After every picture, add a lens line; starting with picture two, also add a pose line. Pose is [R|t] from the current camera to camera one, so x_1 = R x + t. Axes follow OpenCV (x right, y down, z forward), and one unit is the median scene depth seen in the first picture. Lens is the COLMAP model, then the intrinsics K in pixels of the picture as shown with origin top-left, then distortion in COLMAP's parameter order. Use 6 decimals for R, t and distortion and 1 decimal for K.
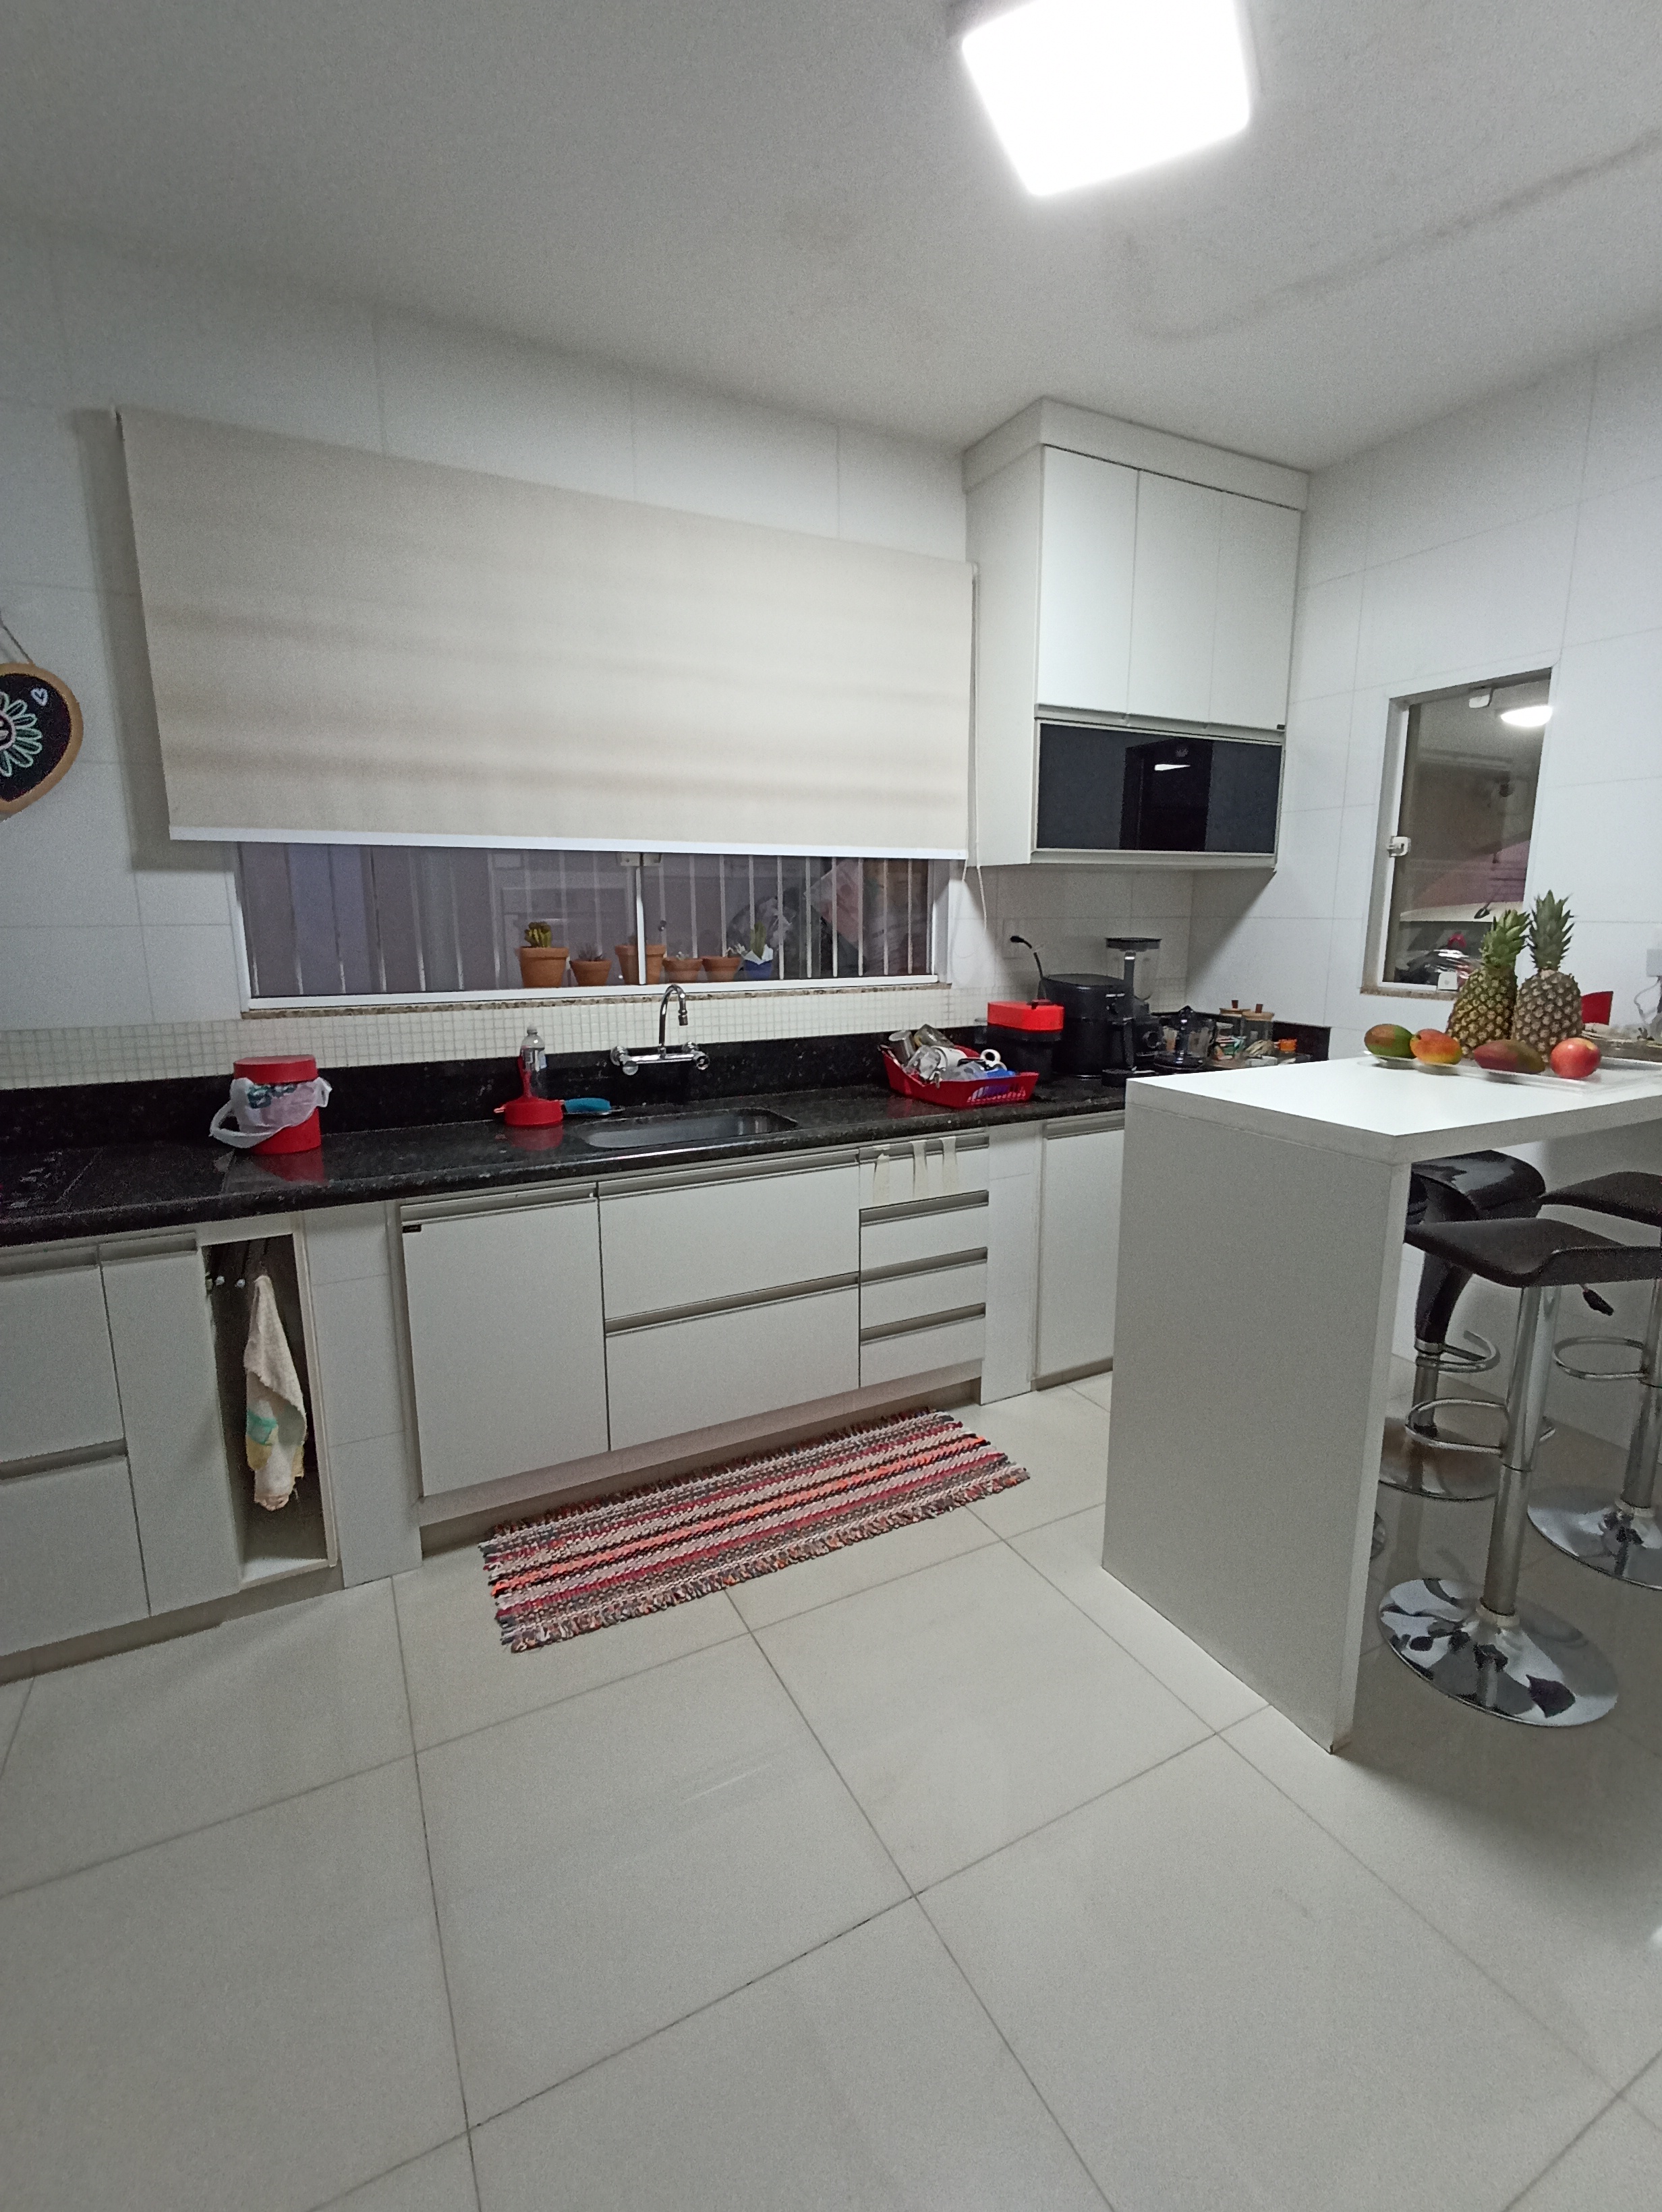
lens RADIAL K [[1018.3, 0, 847.2], [0, 1018.3, 1102.0], [0, 0, 1]] dist [-0.001623, -0.000331]
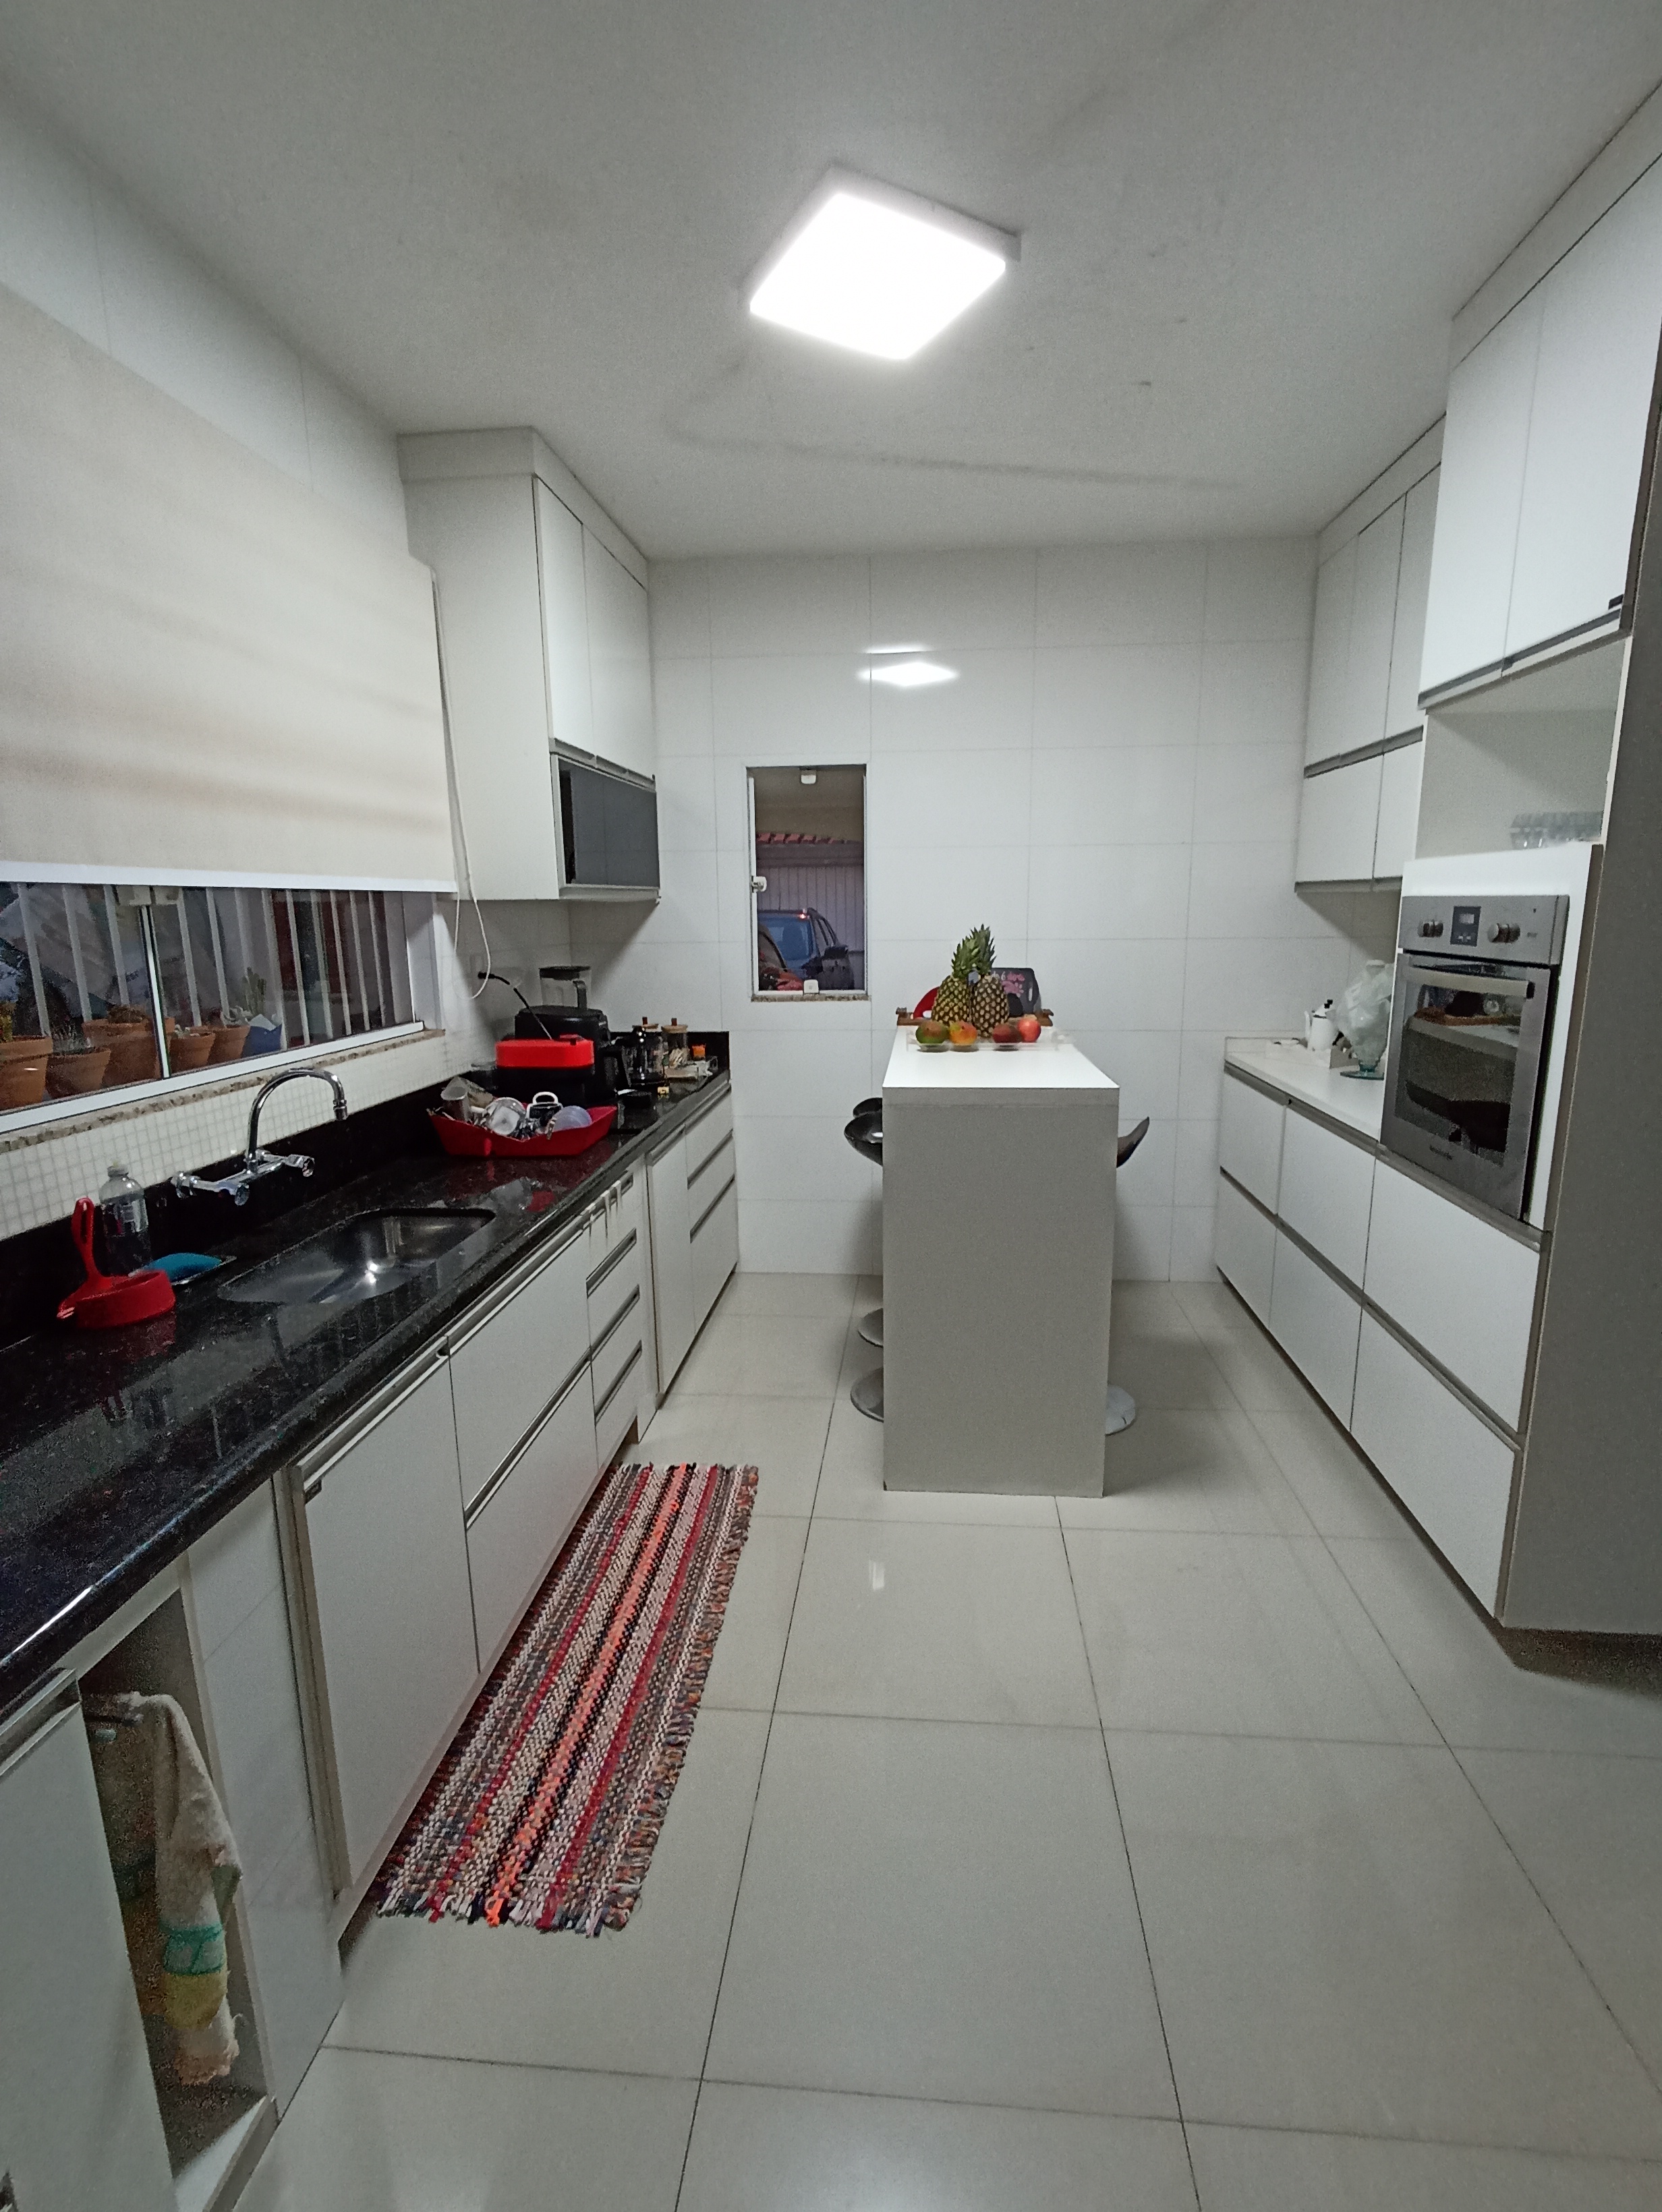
lens RADIAL K [[1018.3, 0, 847.2], [0, 1018.3, 1102.0], [0, 0, 1]] dist [-0.001623, -0.000331]
pose [[0.535416, -0.166242, 0.828066, -0.565447], [0.170830, 0.981489, 0.086587, -0.086480], [-0.827132, 0.095099, 0.553904, 0.266078]]
